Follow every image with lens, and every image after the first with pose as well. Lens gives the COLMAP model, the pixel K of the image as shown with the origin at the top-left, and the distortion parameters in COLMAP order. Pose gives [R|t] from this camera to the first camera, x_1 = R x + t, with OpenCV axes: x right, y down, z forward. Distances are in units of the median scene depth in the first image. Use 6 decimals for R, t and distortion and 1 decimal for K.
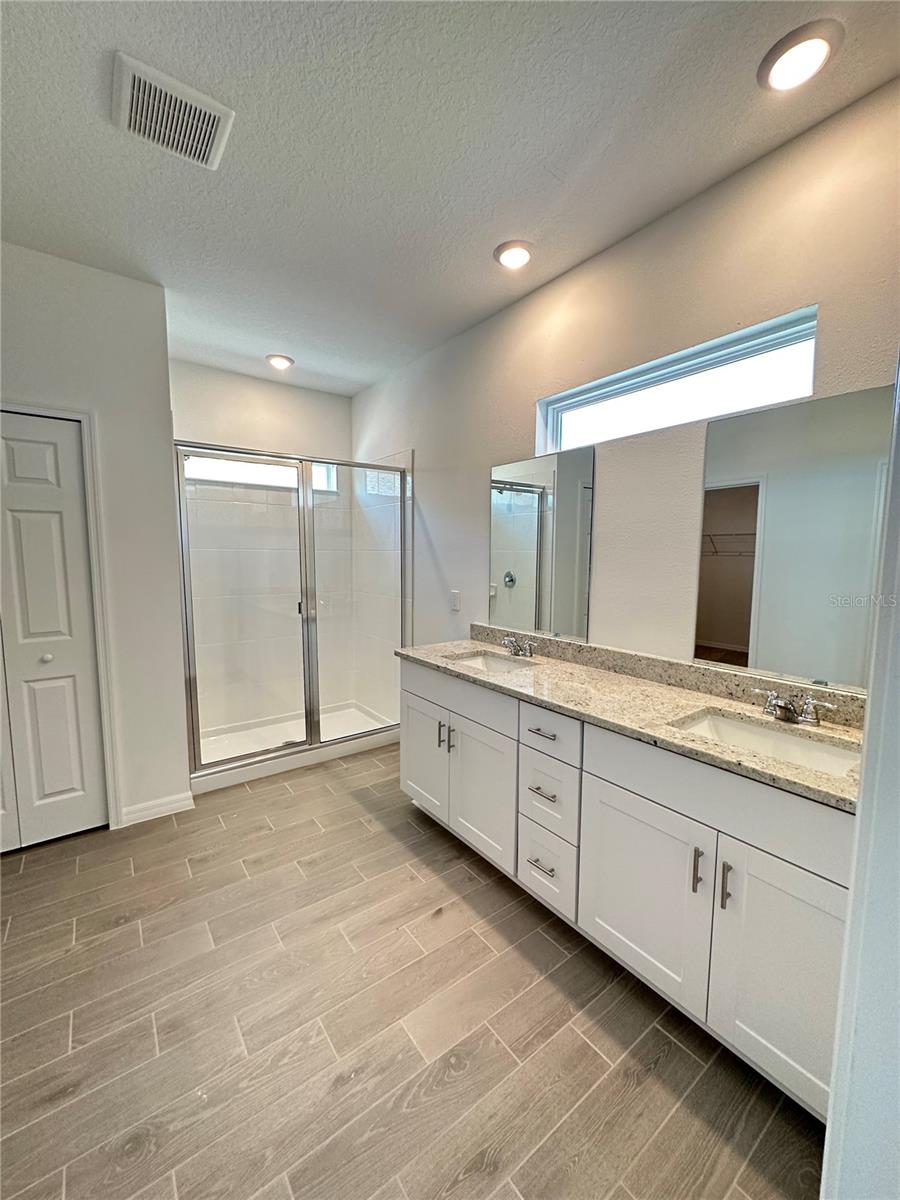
lens RADIAL K [[478.5, 0, 446.2], [0, 478.5, 602.5], [0, 0, 1]] dist [-0.001832, -0.000052]
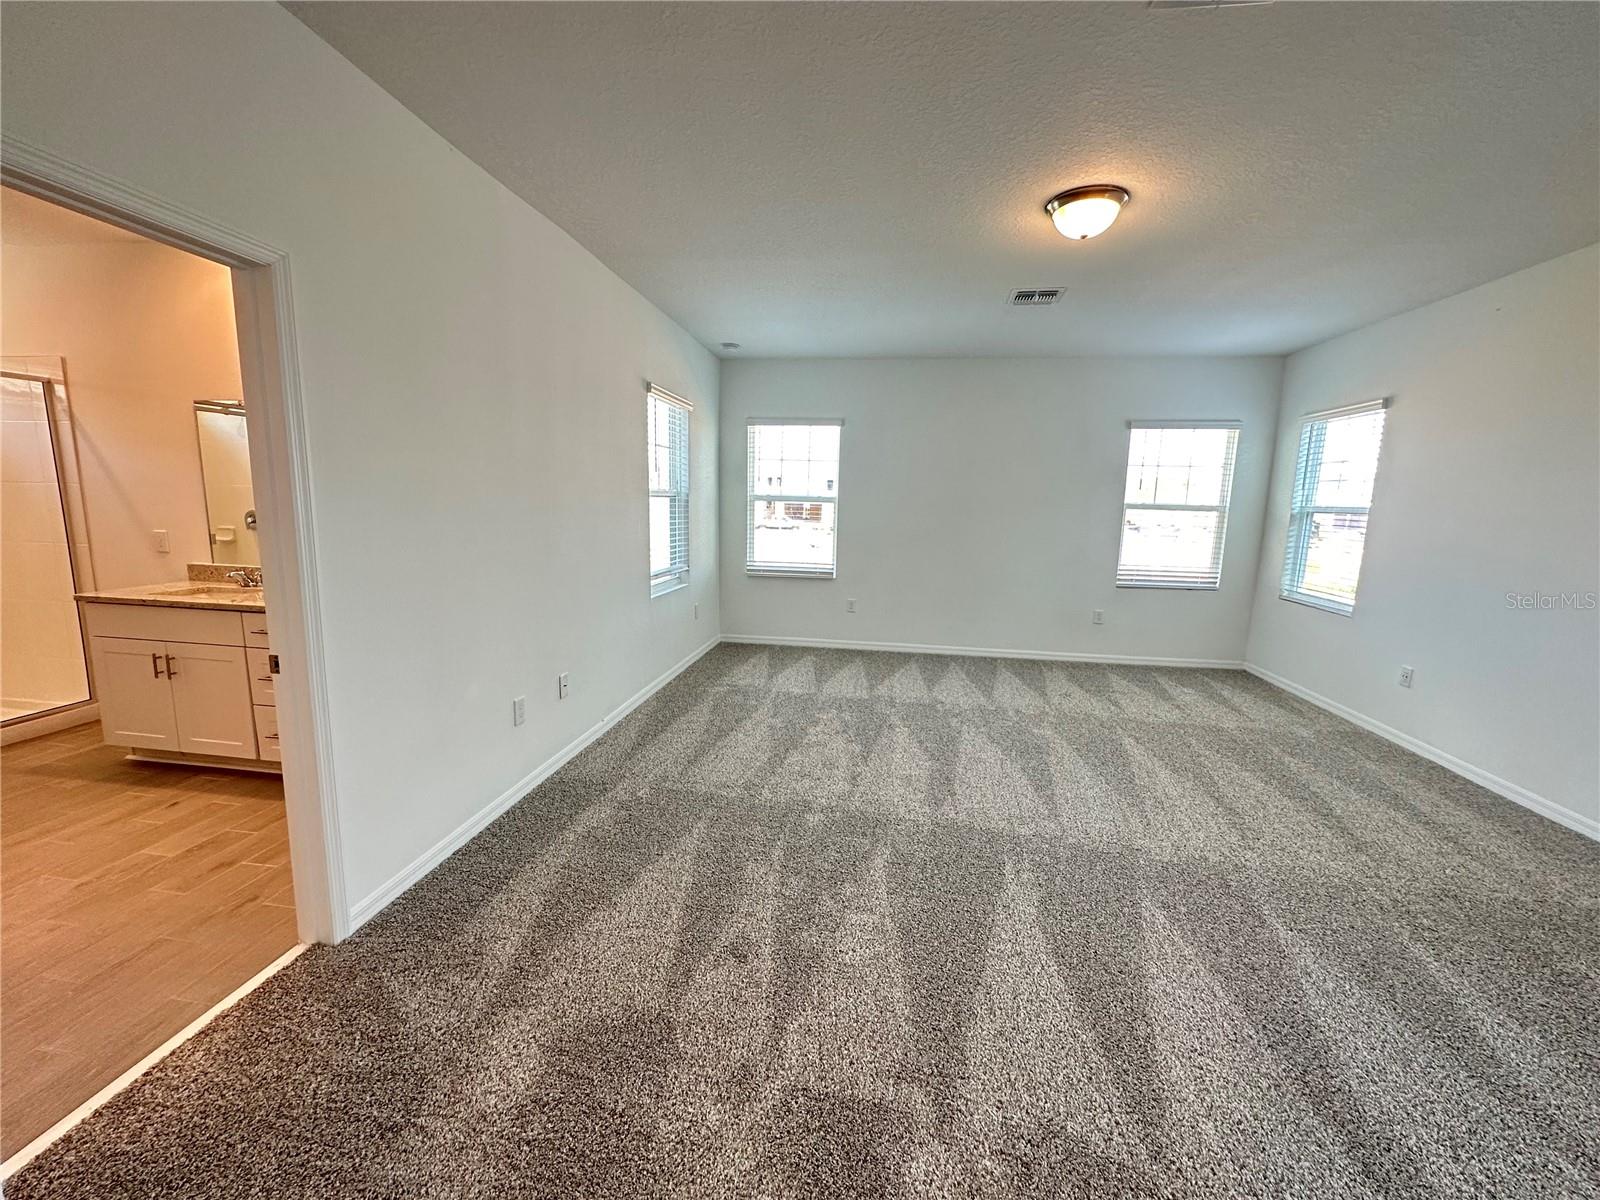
lens RADIAL K [[638.0, 0, 801.8], [0, 638.0, 599.2], [0, 0, 1]] dist [-0.001832, -0.000052]
pose [[0.700671, -0.098747, 0.706619, 0.006523], [0.051123, 0.994779, 0.088324, 0.074825], [-0.711651, -0.025761, 0.702061, -0.880529]]
